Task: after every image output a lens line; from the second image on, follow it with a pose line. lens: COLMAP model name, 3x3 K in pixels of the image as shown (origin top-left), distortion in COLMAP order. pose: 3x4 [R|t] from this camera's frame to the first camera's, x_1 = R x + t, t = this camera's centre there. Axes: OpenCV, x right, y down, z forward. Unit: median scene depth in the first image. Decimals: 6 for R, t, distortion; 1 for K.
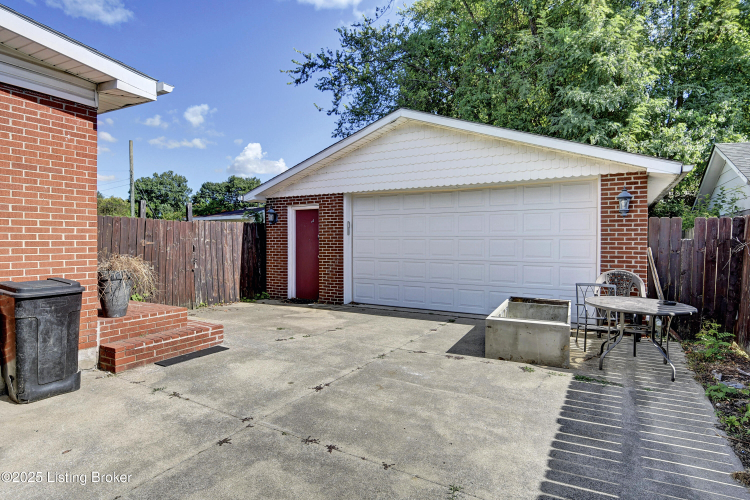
lens RADIAL K [[416.8, 0, 375.0], [0, 416.8, 250.0], [0, 0, 1]] dist [0.000043, -0.001332]
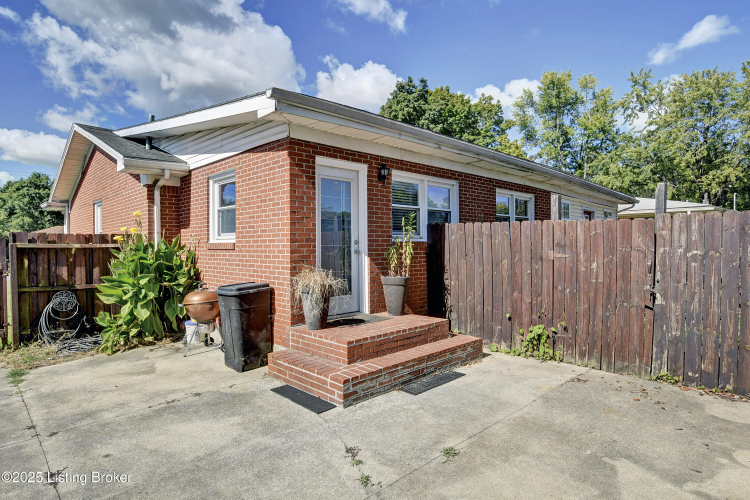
lens RADIAL K [[416.8, 0, 375.0], [0, 416.8, 250.0], [0, 0, 1]] dist [0.000043, -0.001332]
pose [[-0.279530, 0.015931, -0.960005, 0.386712], [-0.010750, 0.999748, 0.019720, -0.069031], [0.960077, 0.015833, -0.279289, 1.734205]]
